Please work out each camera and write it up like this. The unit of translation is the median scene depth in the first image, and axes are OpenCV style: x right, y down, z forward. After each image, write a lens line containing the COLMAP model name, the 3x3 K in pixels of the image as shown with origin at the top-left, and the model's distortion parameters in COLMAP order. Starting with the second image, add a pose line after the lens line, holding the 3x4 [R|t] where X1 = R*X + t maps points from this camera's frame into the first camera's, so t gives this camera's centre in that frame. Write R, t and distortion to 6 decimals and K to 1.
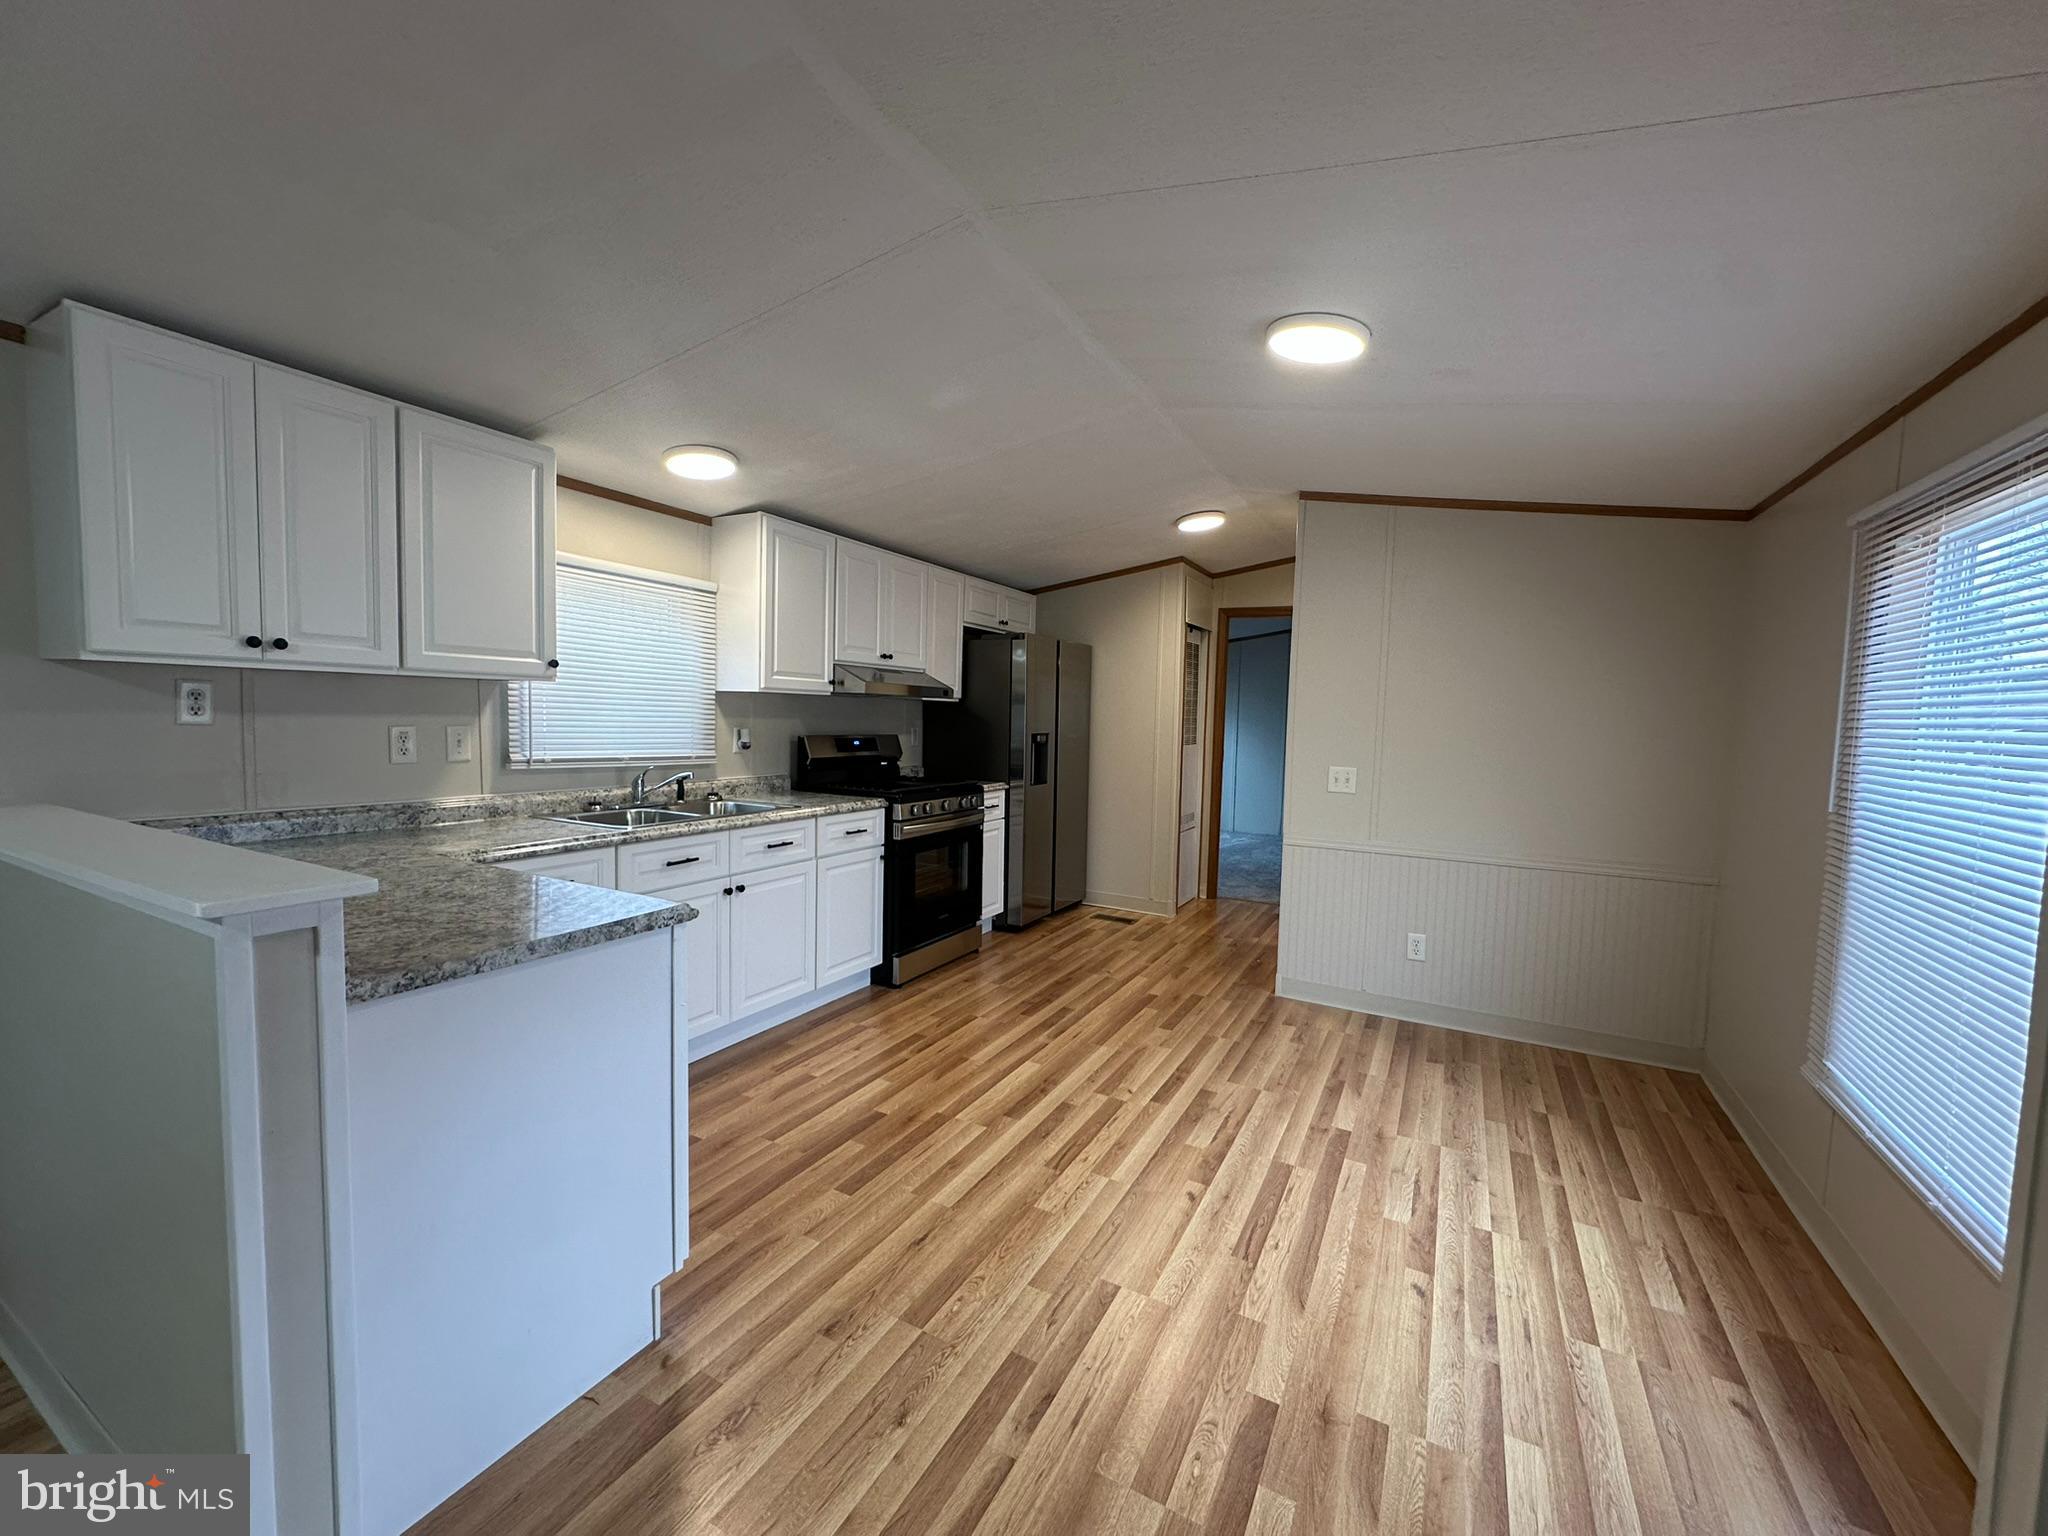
lens RADIAL K [[814.6, 0, 1021.2], [0, 814.6, 766.9], [0, 0, 1]] dist [-0.002340, 0.000528]
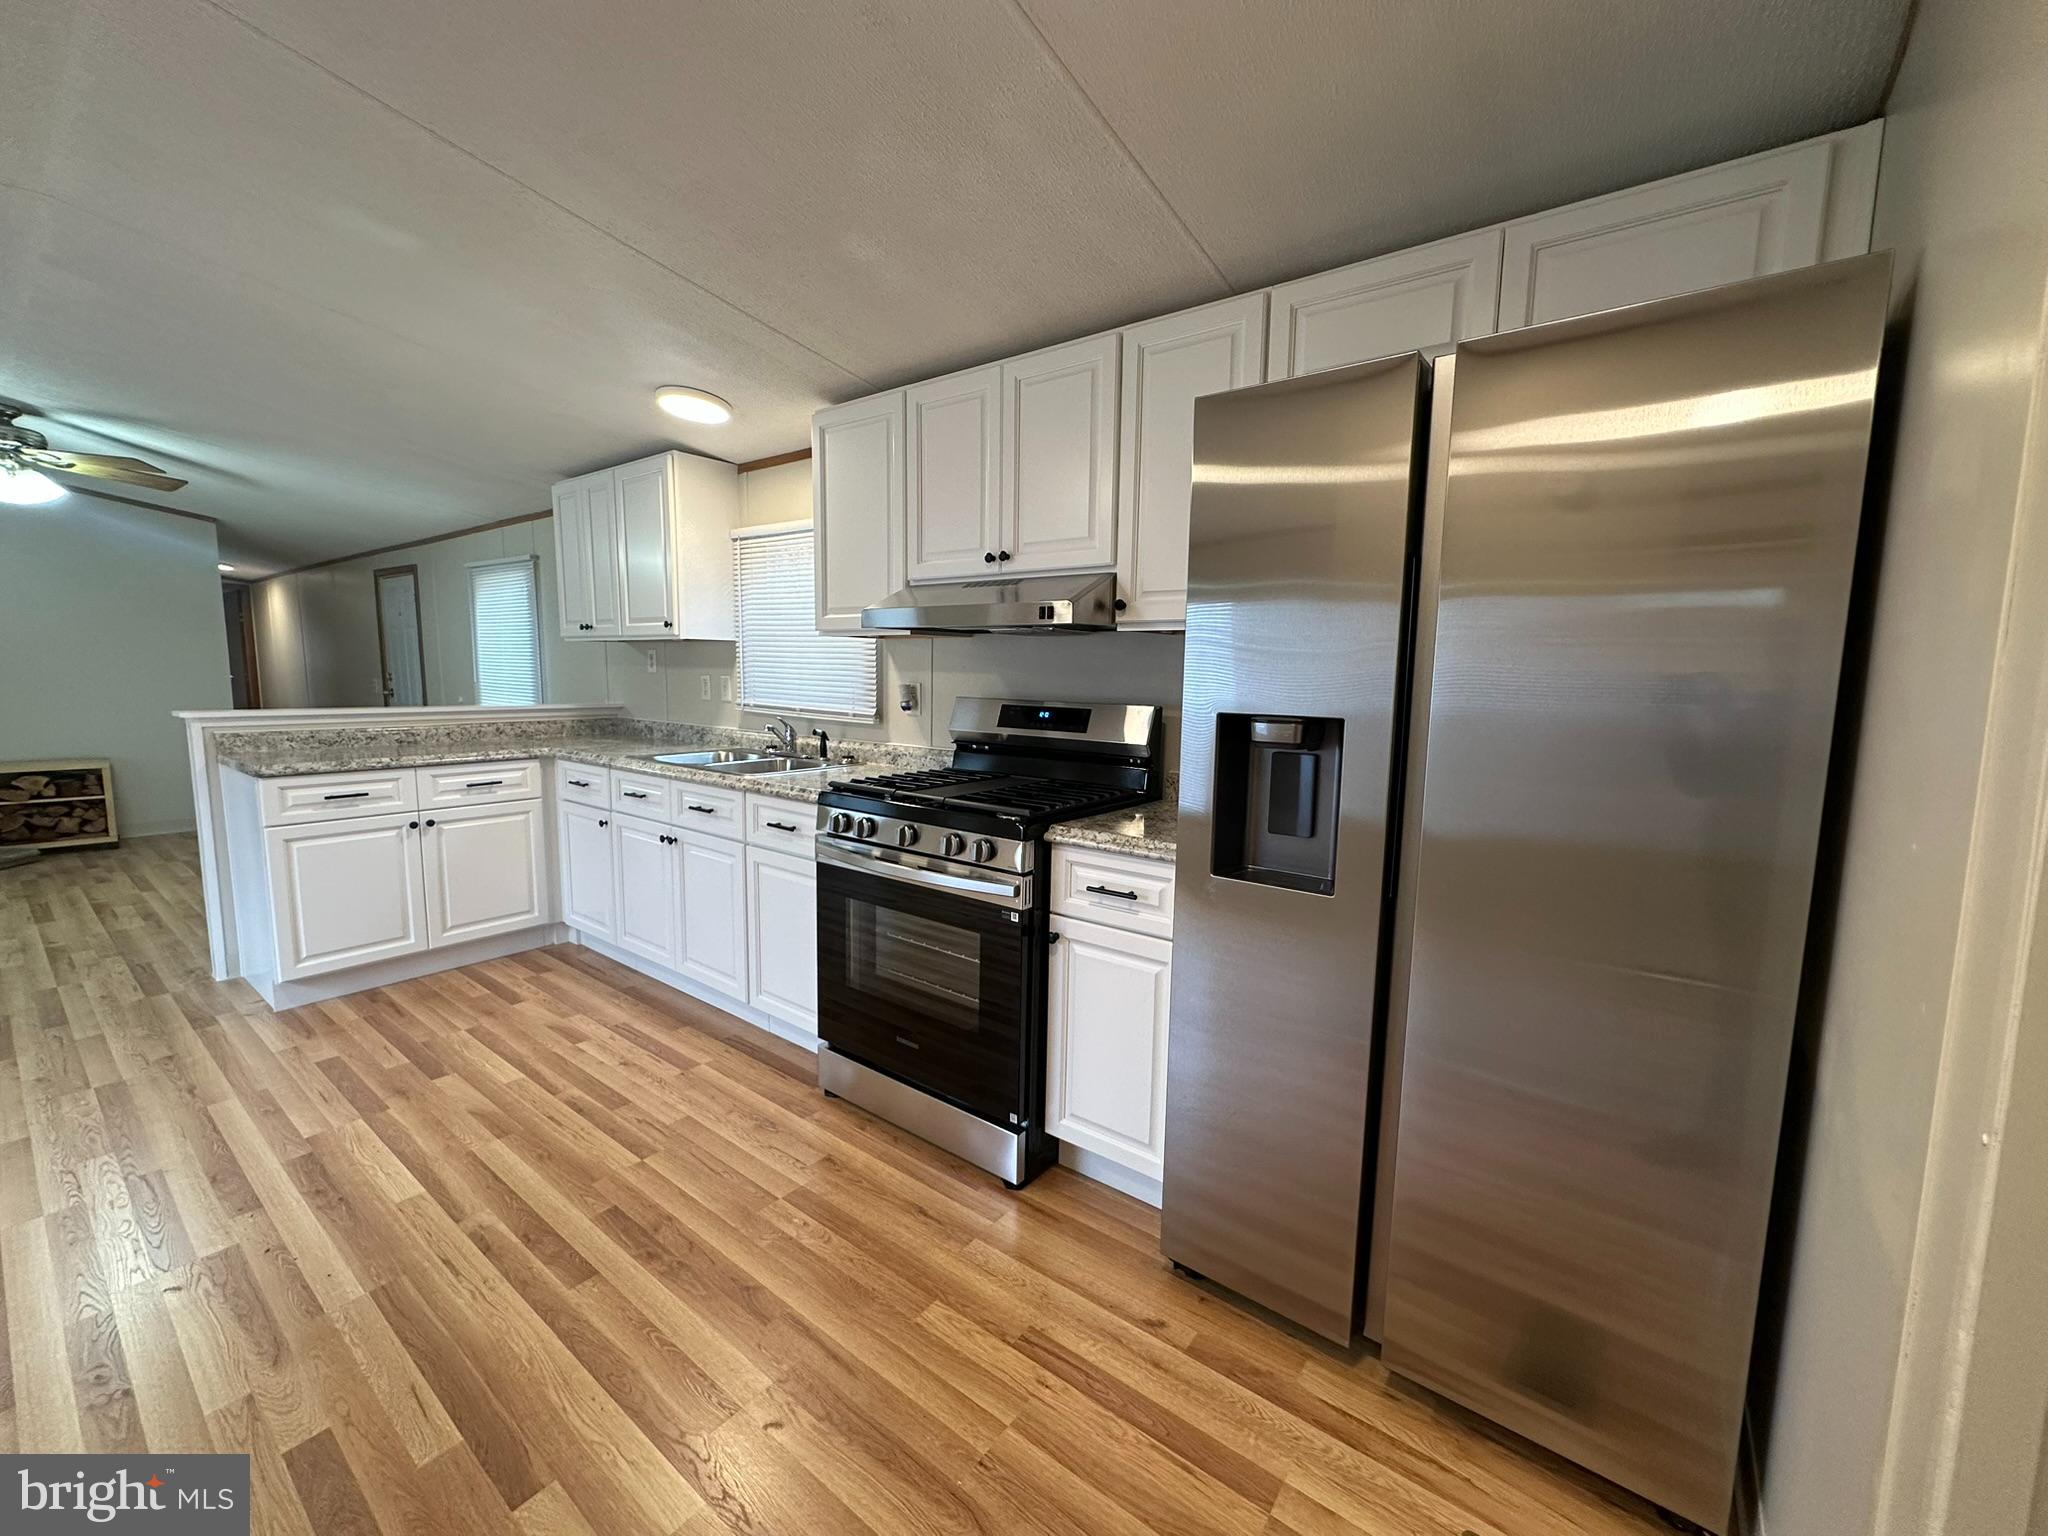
lens RADIAL K [[816.7, 0, 1019.0], [0, 816.7, 768.3], [0, 0, 1]] dist [-0.000952, 0.000593]
pose [[-0.159289, 0.091127, -0.983017, 0.603241], [-0.083461, 0.990923, 0.105384, -0.082570], [0.983698, 0.098830, -0.150237, 1.722974]]
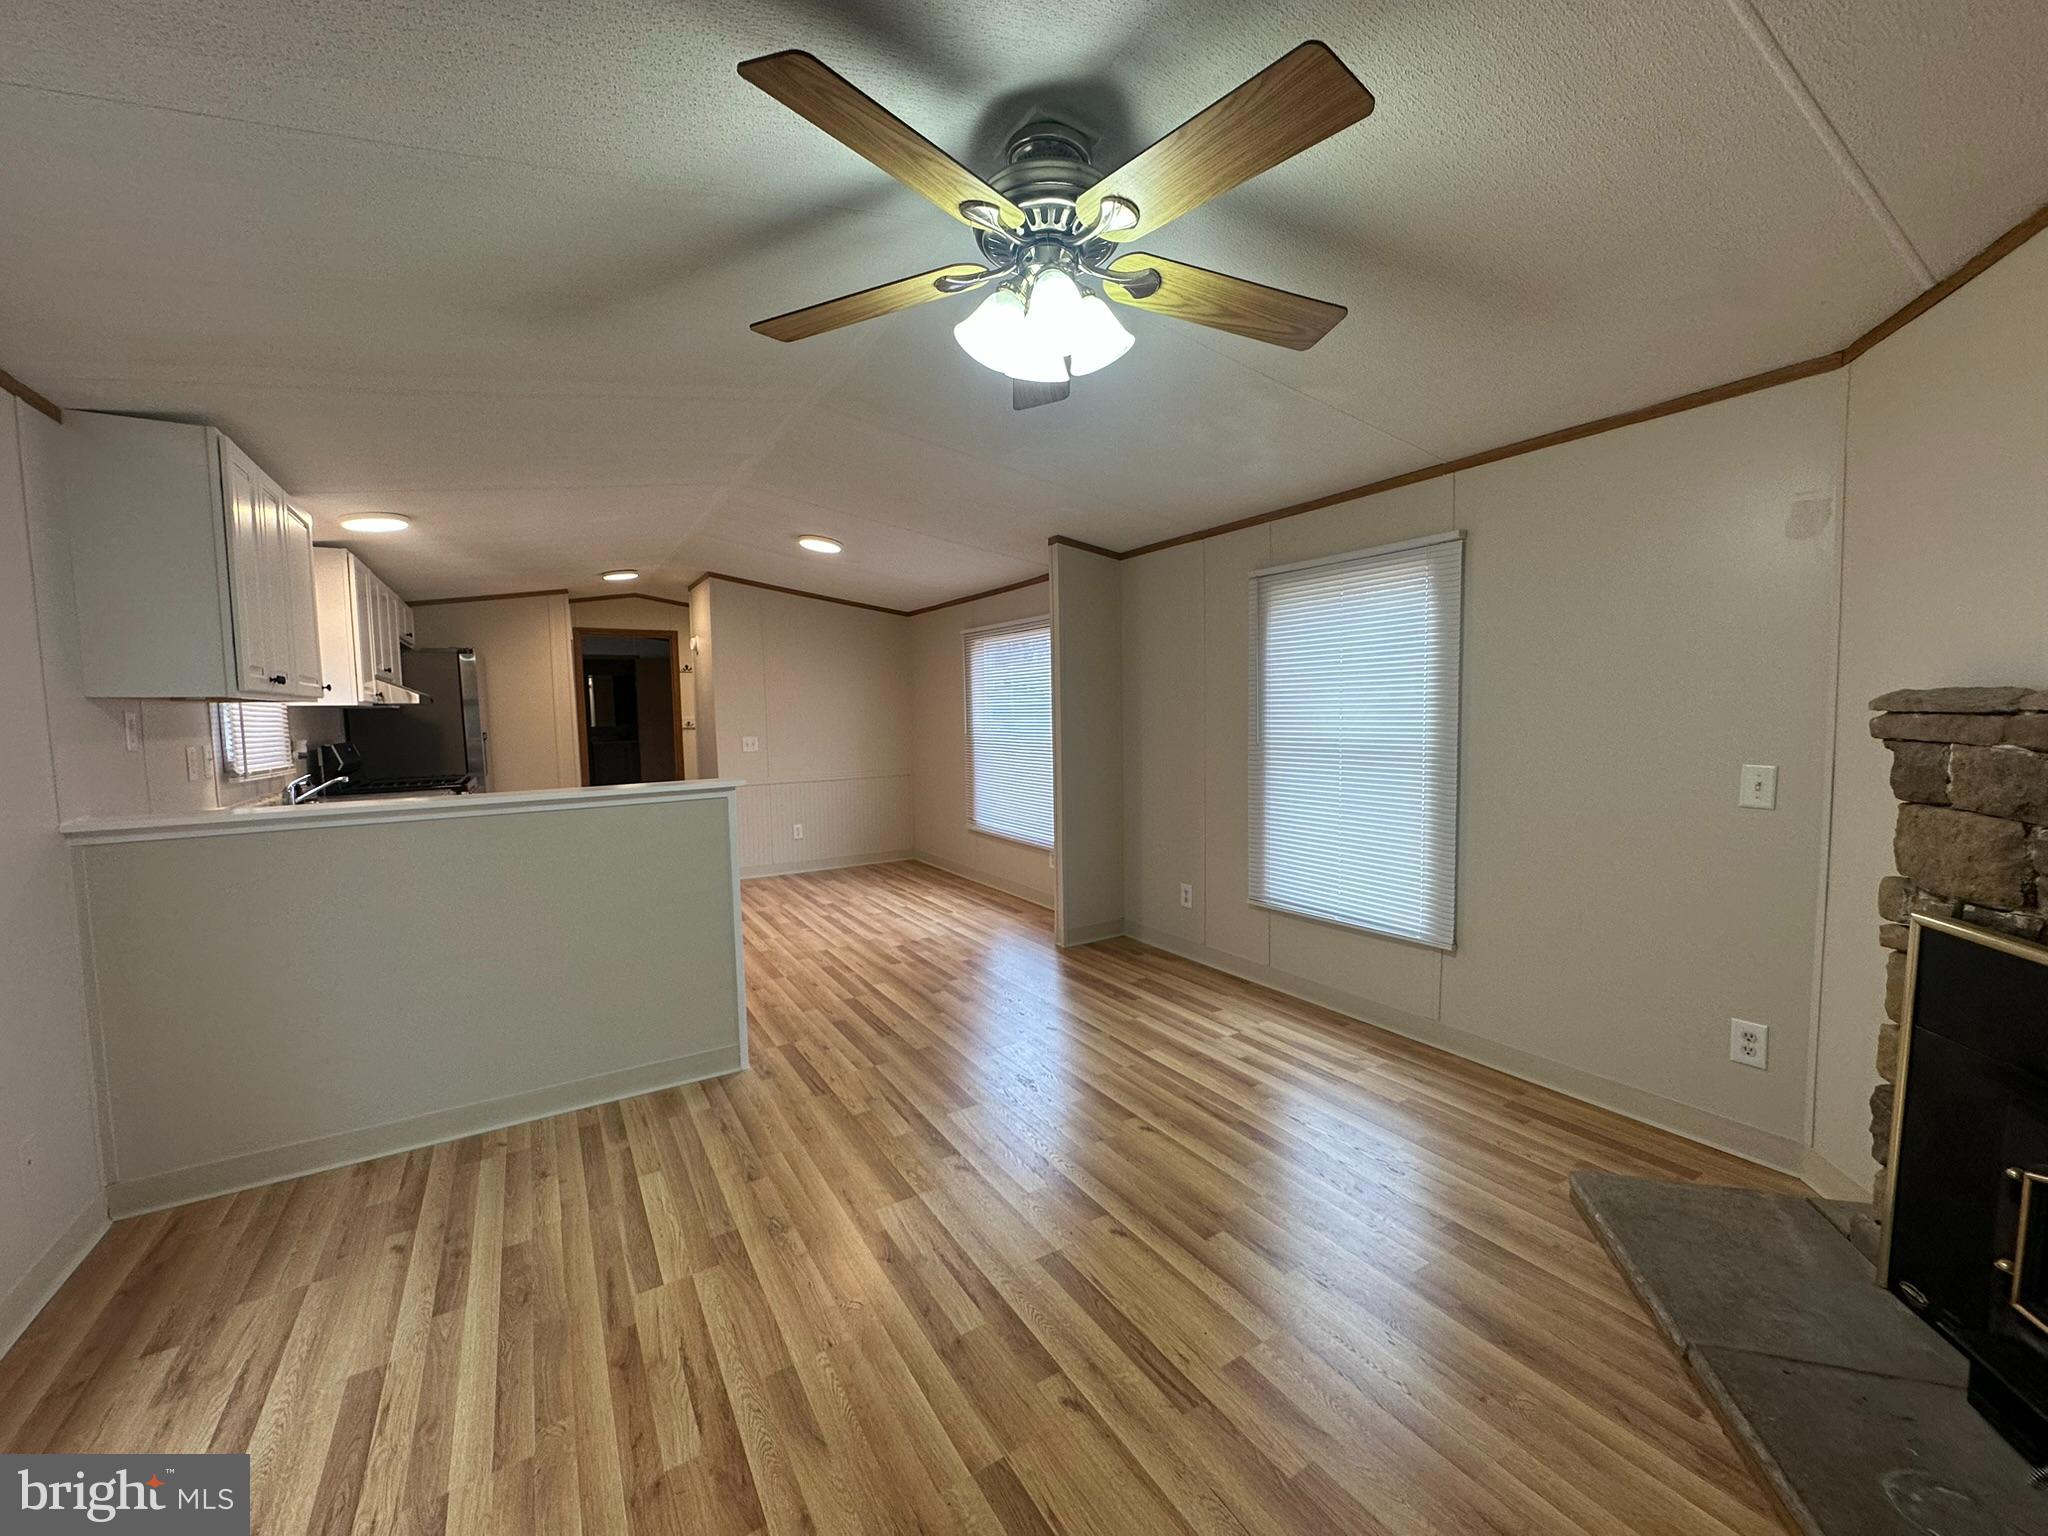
lens RADIAL K [[816.7, 0, 1019.0], [0, 816.7, 768.3], [0, 0, 1]] dist [-0.000952, 0.000593]
pose [[0.508867, -0.101445, 0.854847, -1.084779], [0.088692, 0.993926, 0.065154, 0.005708], [-0.856264, 0.042664, 0.514773, -0.502904]]
